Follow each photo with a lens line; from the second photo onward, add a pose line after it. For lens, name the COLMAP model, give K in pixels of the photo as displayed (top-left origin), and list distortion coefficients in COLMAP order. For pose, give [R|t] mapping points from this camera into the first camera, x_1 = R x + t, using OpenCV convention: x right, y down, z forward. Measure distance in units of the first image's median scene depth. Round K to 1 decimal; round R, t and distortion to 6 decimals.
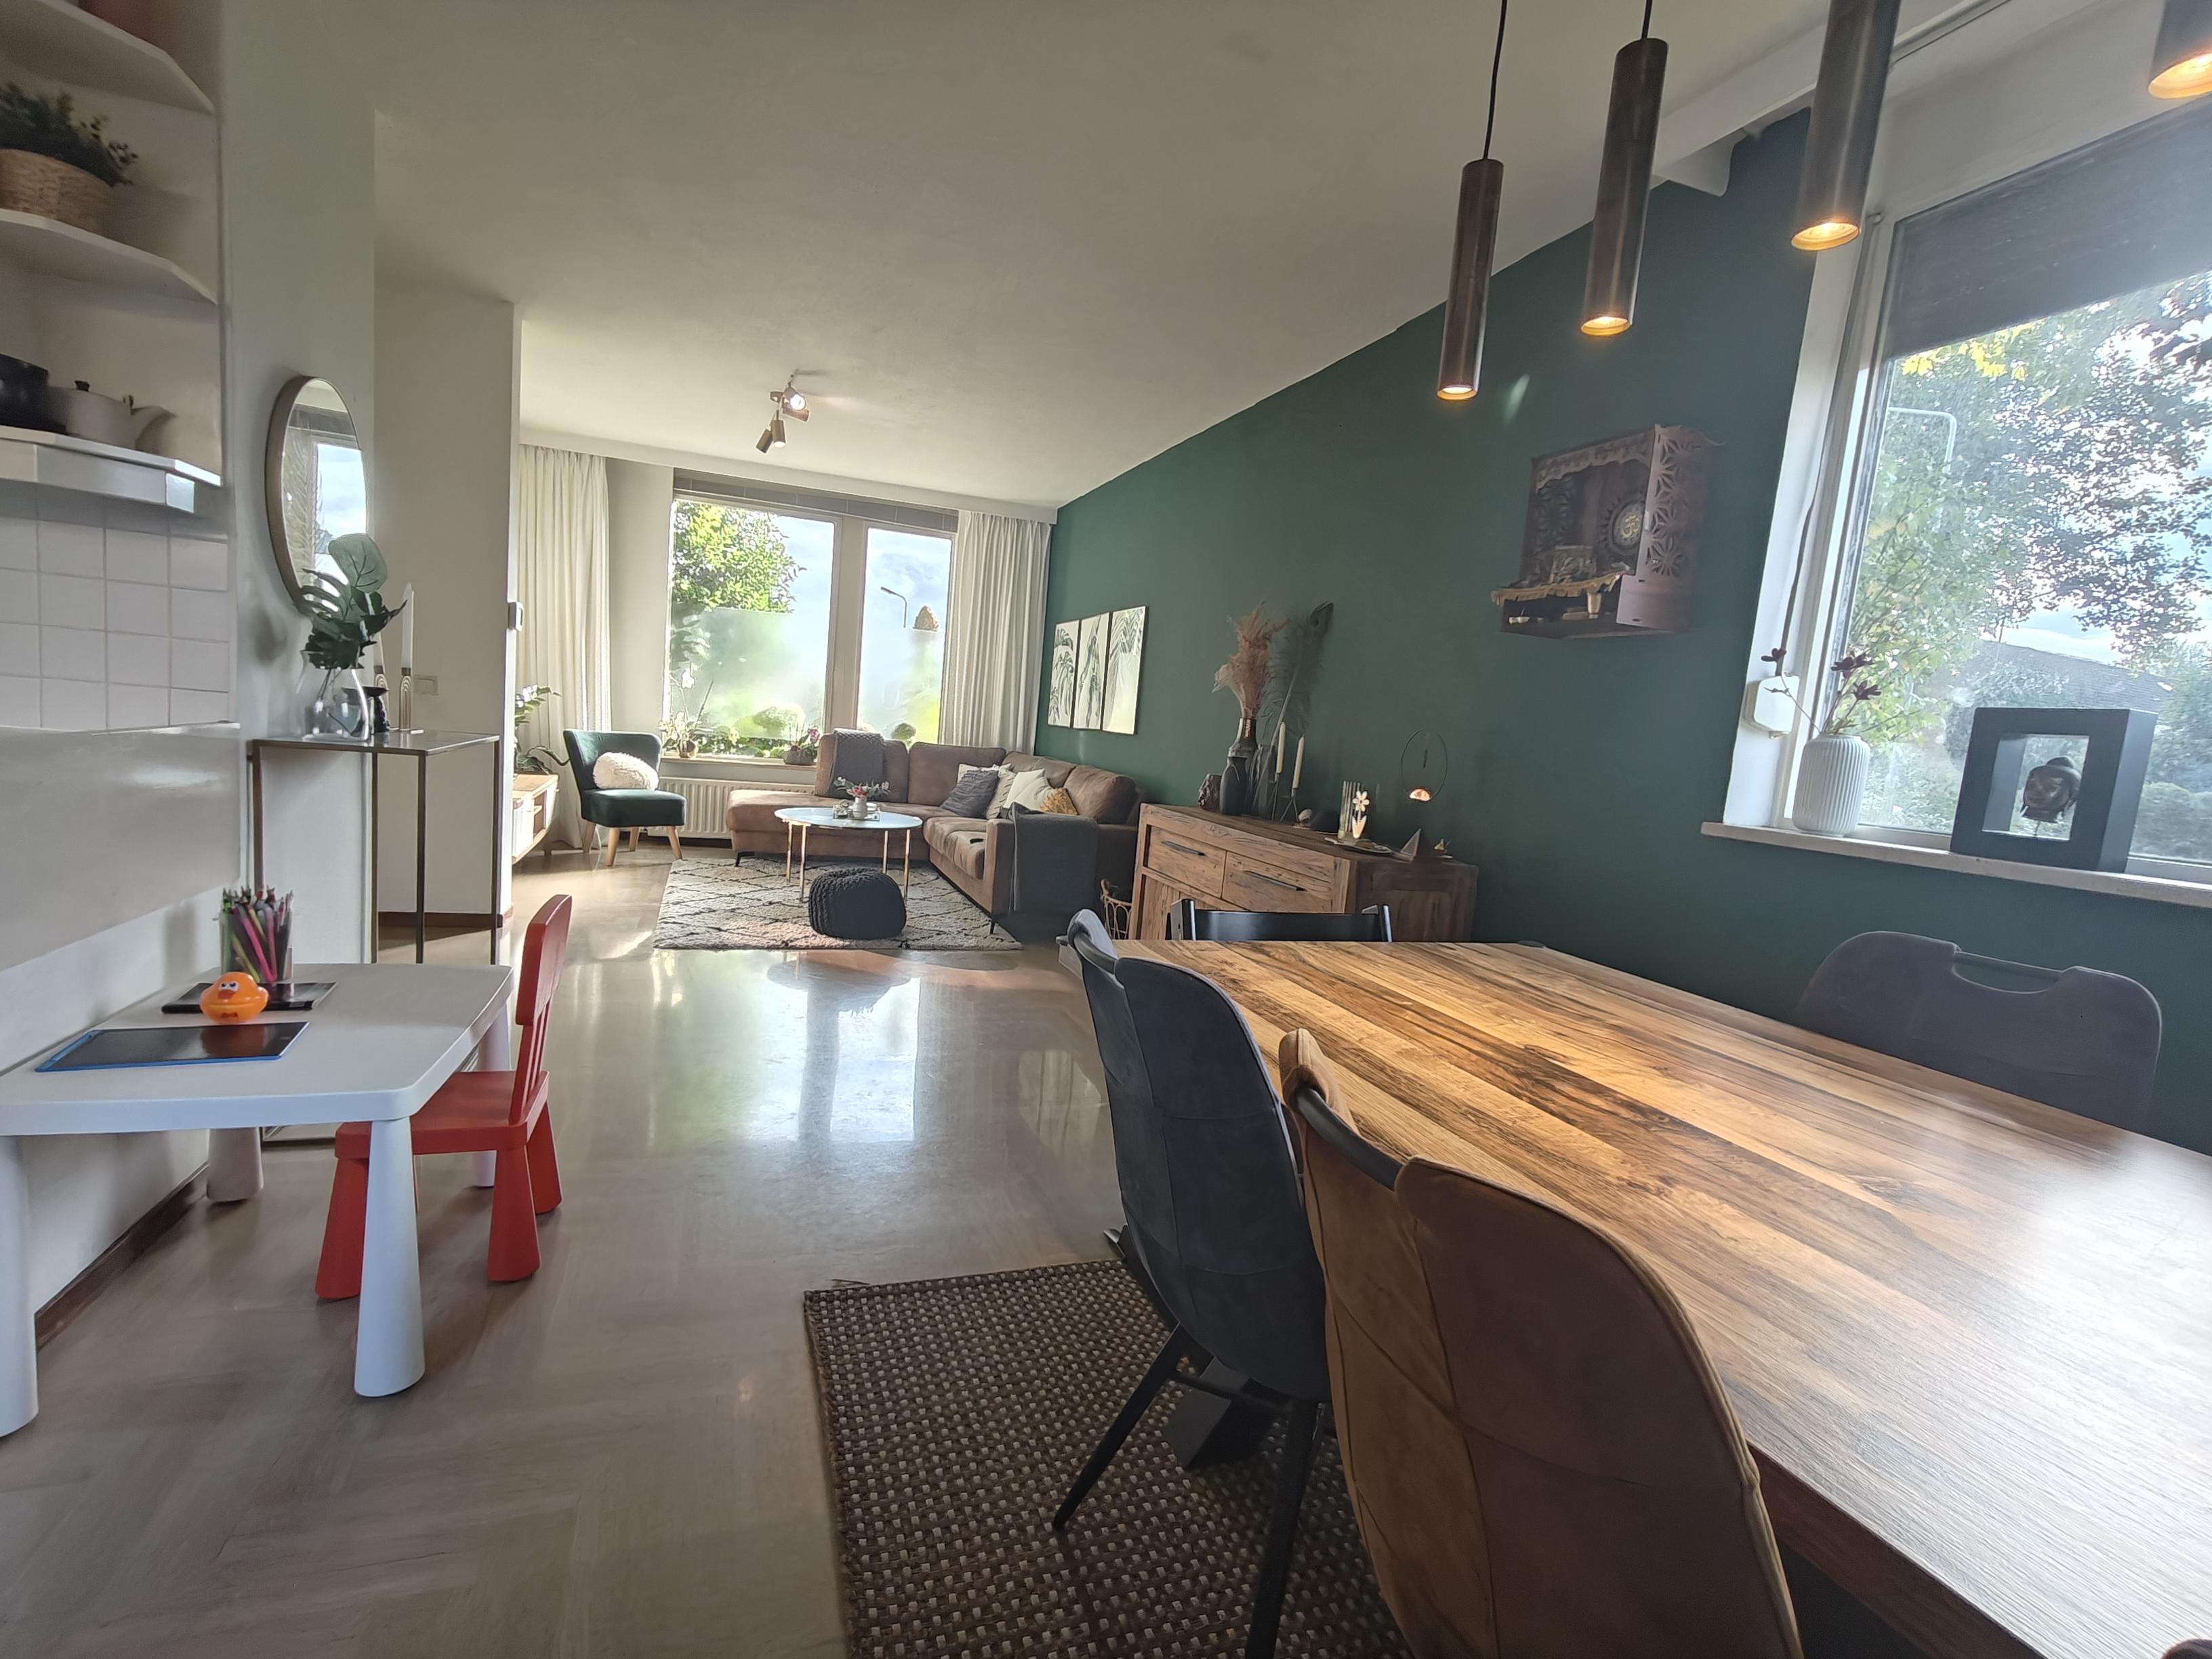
lens RADIAL K [[1037.8, 0, 1099.7], [0, 1037.8, 843.1], [0, 0, 1]] dist [-0.002048, -0.000396]
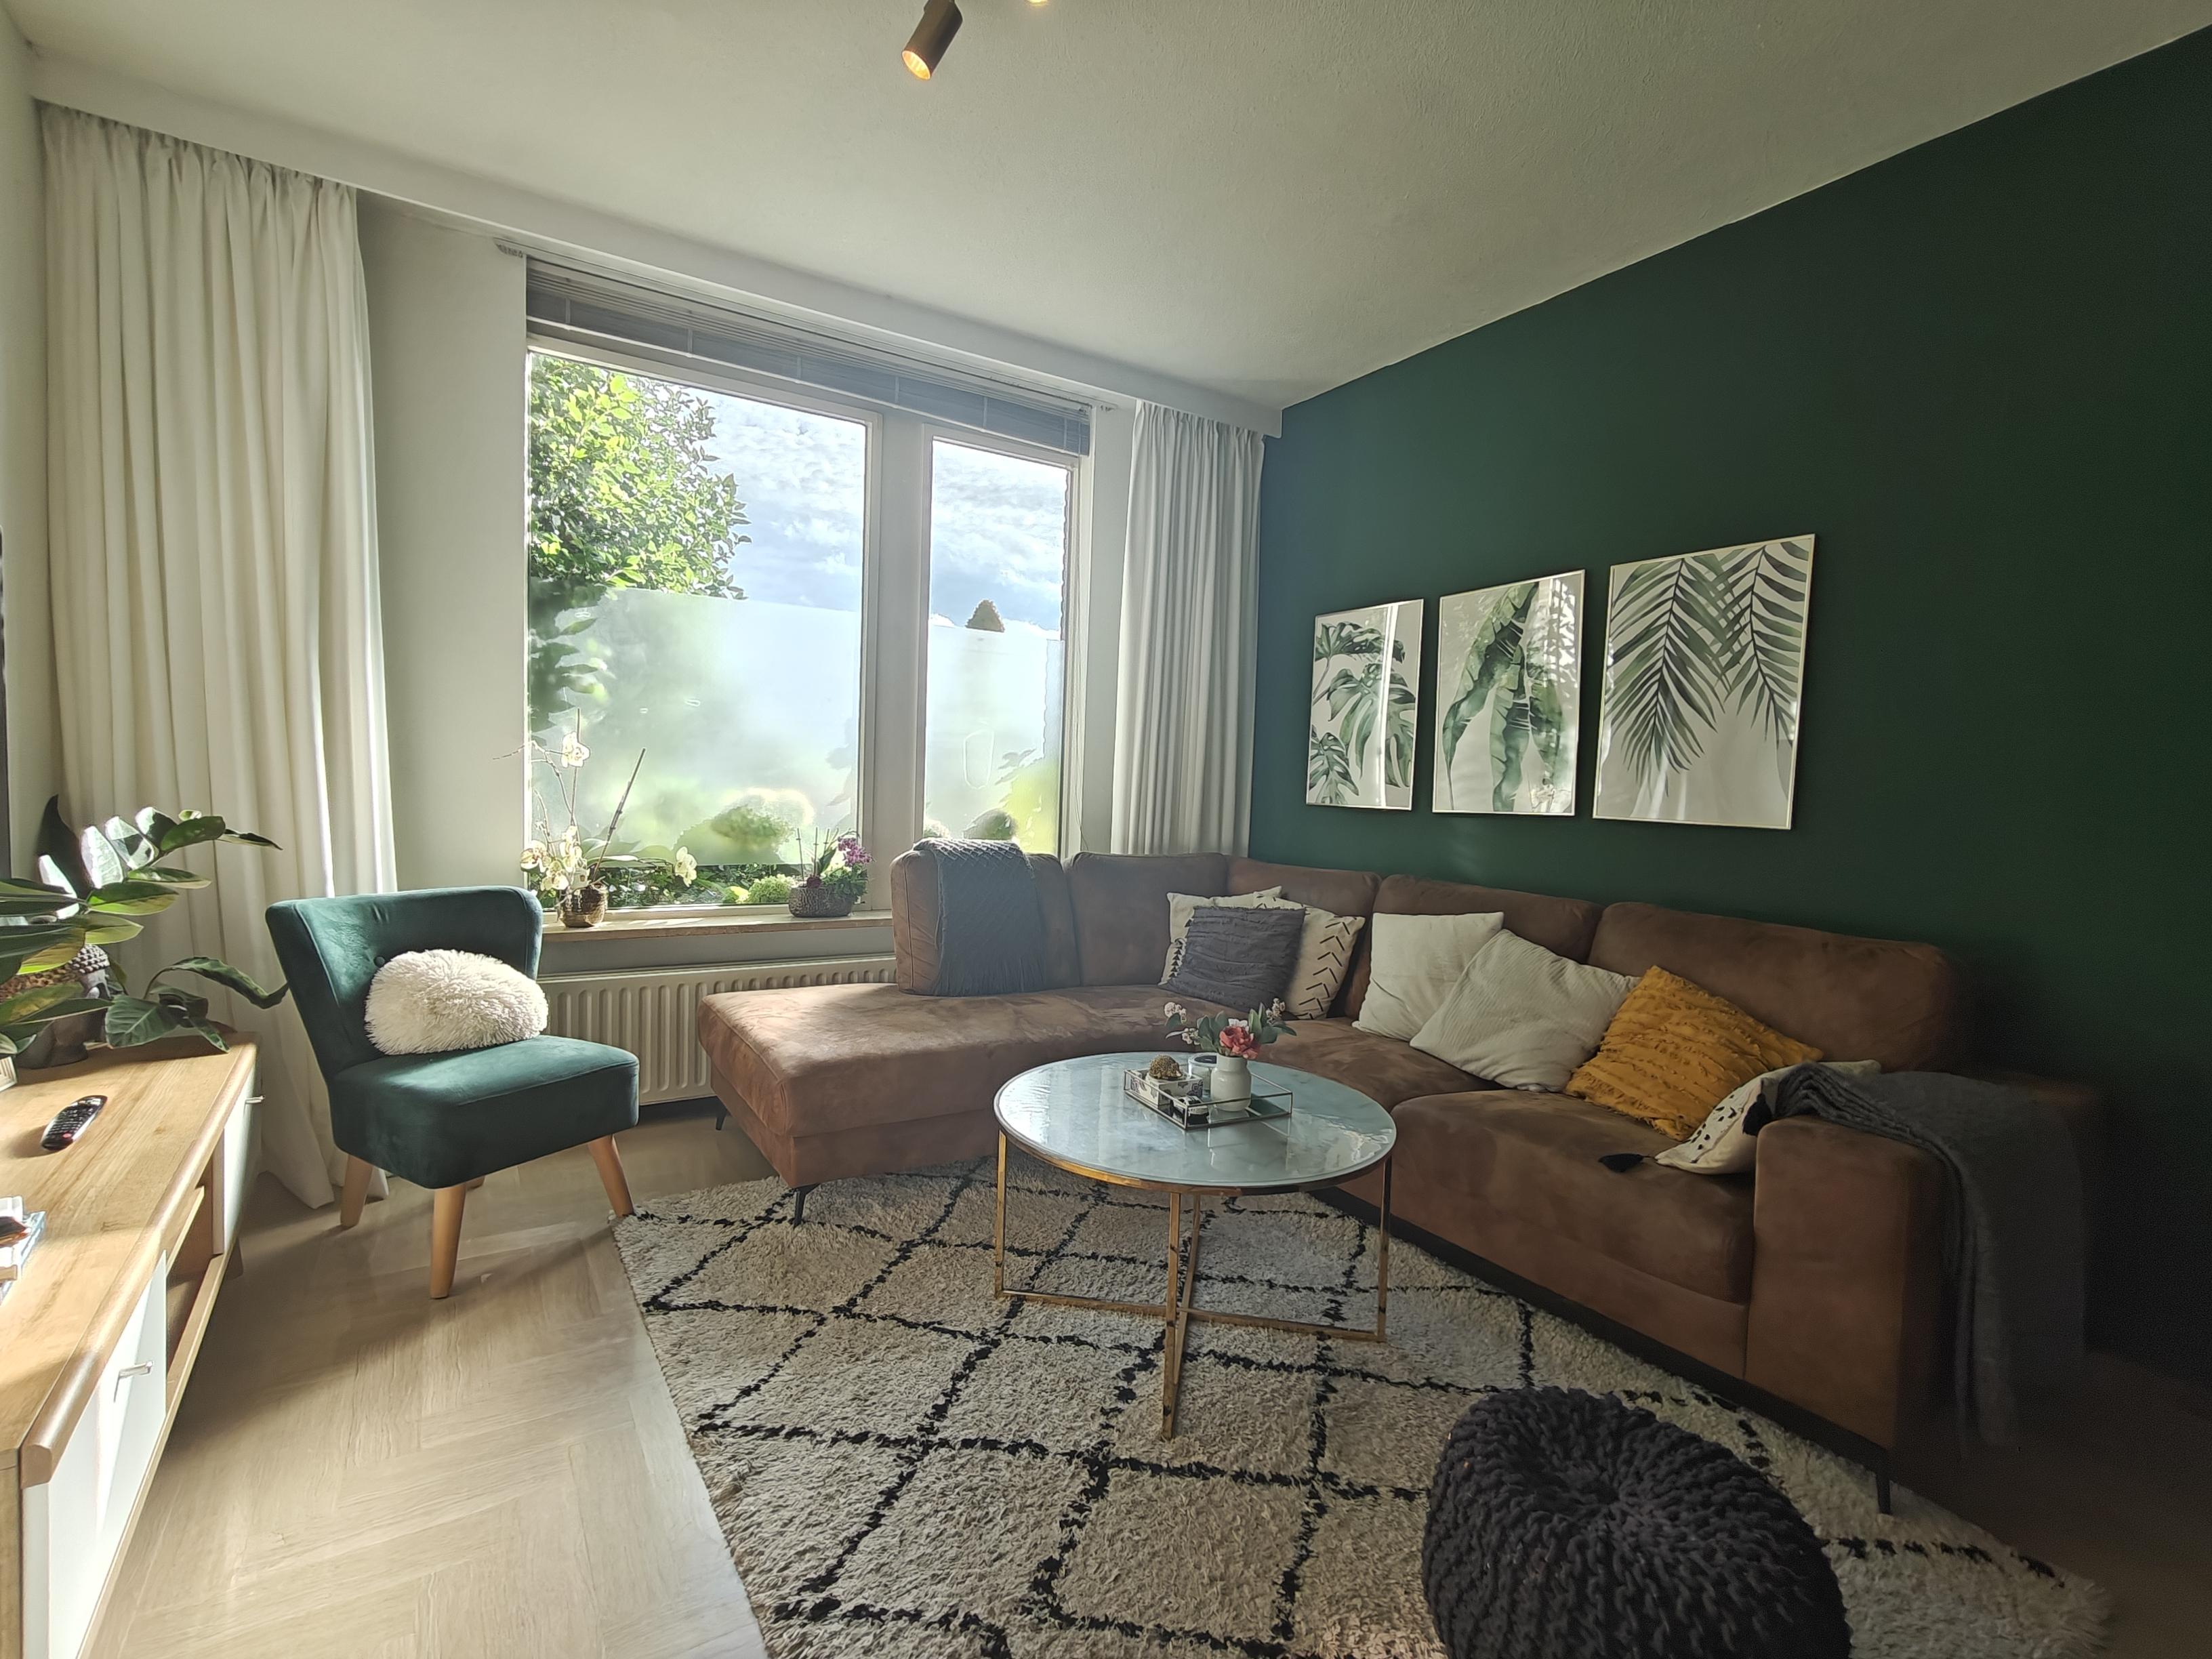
lens RADIAL K [[1036.0, 0, 1106.0], [0, 1036.0, 835.6], [0, 0, 1]] dist [0.004465, 0.001188]
pose [[0.973354, -0.063970, 0.220202, -0.278157], [0.074691, 0.996376, -0.040703, -0.086605], [-0.216800, 0.056066, 0.974605, 0.521838]]
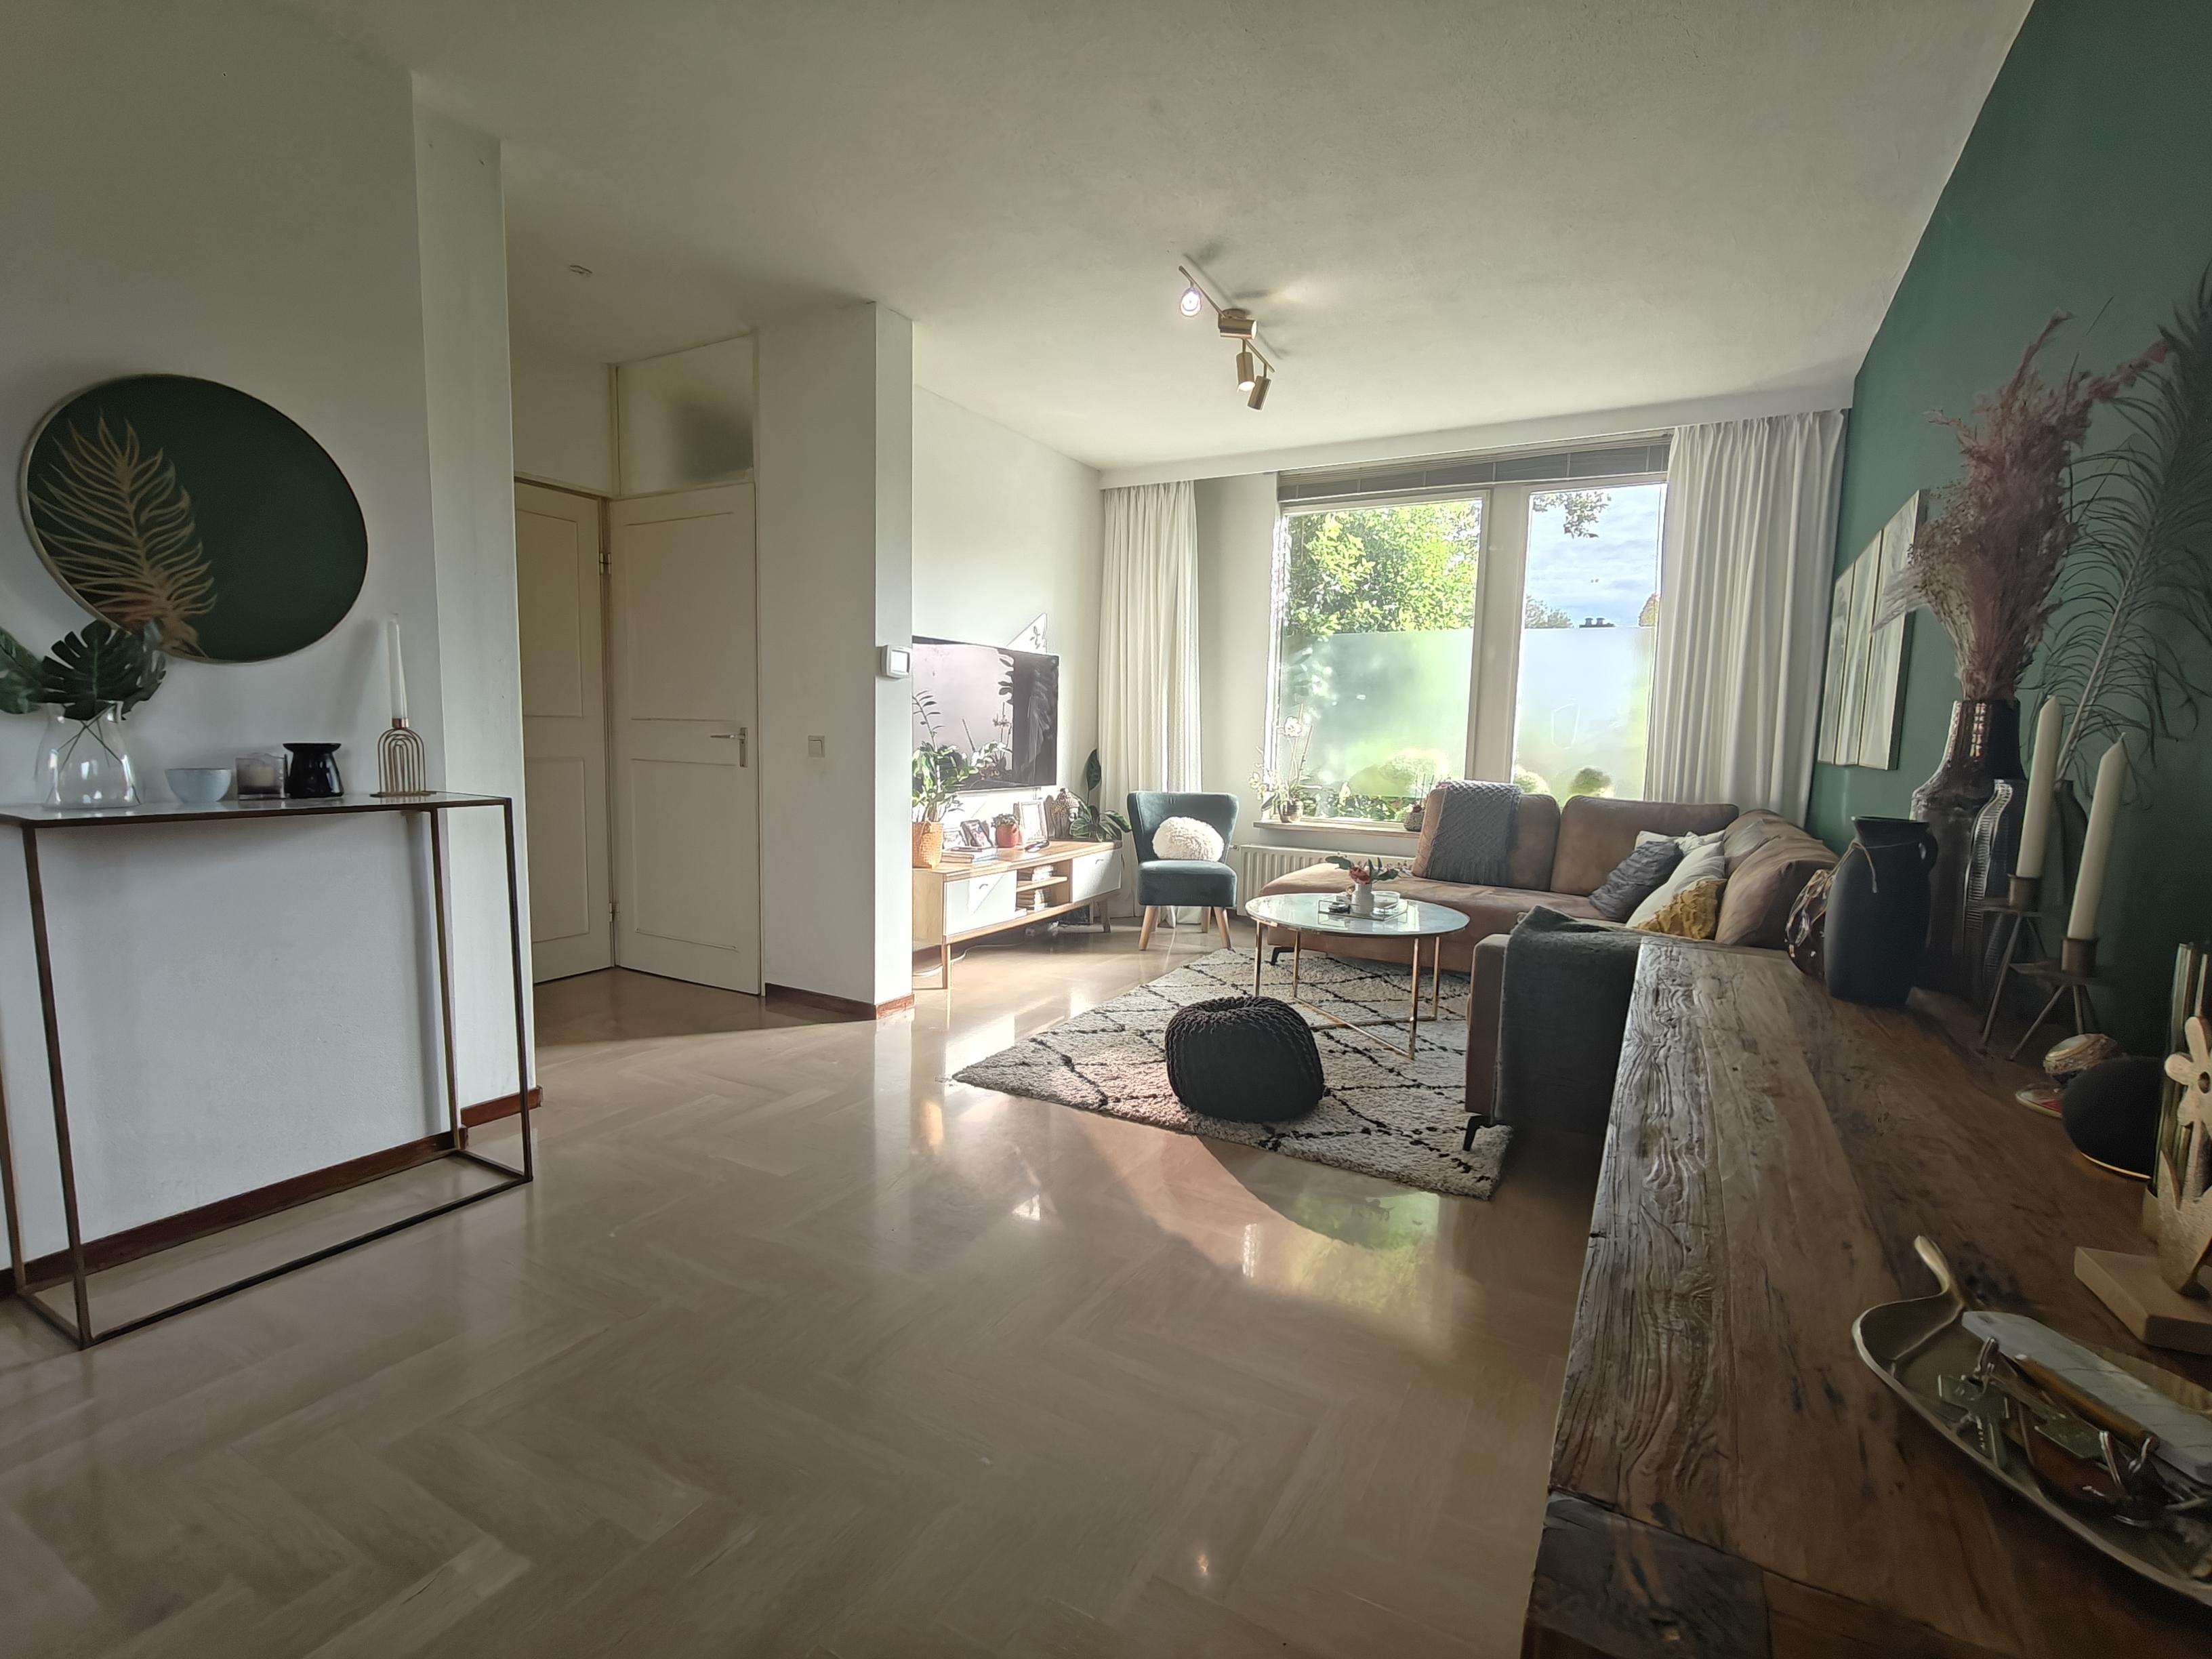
lens RADIAL K [[1037.8, 0, 1099.7], [0, 1037.8, 843.1], [0, 0, 1]] dist [-0.002048, -0.000396]
pose [[0.655932, 0.010776, -0.754743, 0.123860], [-0.054707, 0.997947, -0.033296, -0.030614], [0.752835, 0.063130, 0.655175, 0.353629]]
